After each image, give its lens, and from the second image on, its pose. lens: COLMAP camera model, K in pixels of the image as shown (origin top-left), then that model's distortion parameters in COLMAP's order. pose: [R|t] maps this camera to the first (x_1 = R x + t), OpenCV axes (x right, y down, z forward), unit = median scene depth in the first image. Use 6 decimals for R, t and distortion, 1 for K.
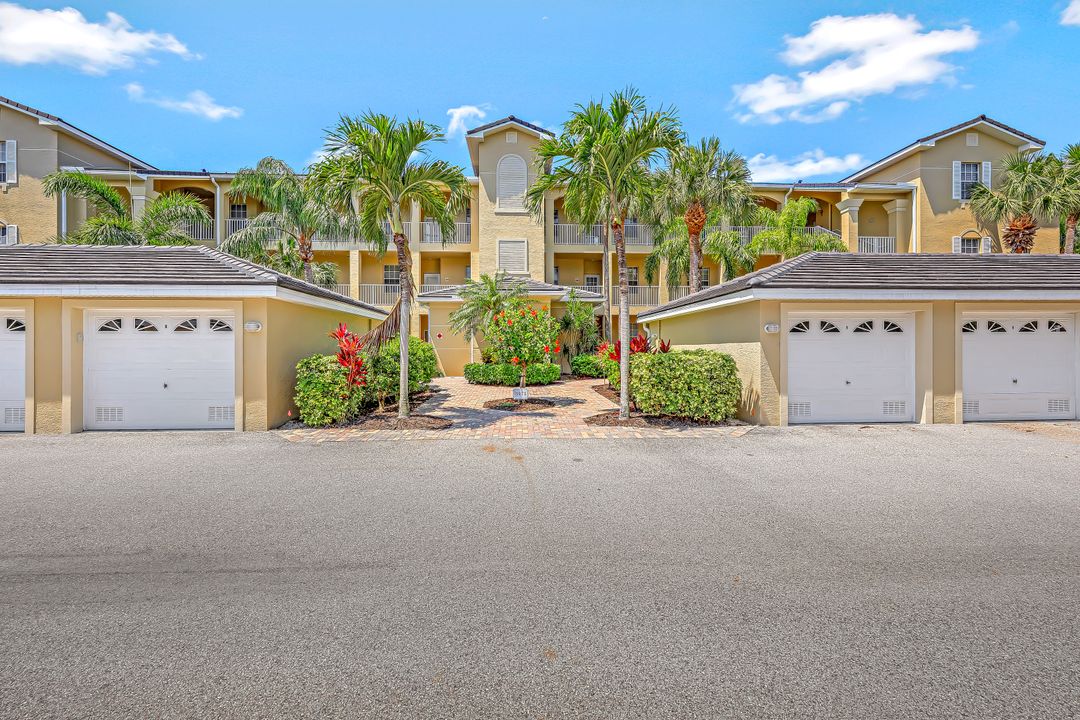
lens RADIAL K [[455.7, 0, 540.1], [0, 455.7, 354.9], [0, 0, 1]] dist [0.002522, 0.000521]
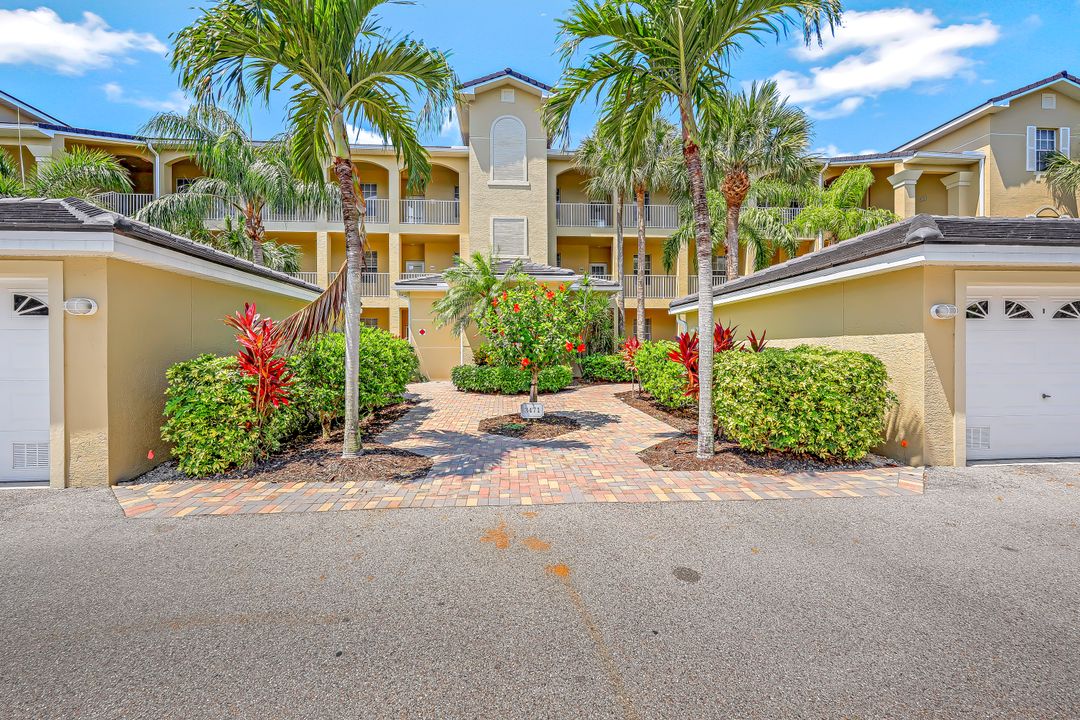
lens RADIAL K [[455.7, 0, 540.5], [0, 455.7, 358.3], [0, 0, 1]] dist [0.002522, 0.000521]
pose [[0.999710, -0.002537, 0.023941, -0.028775], [0.002352, 0.999967, 0.007743, 0.000169], [-0.023960, -0.007685, 0.999683, 0.187352]]
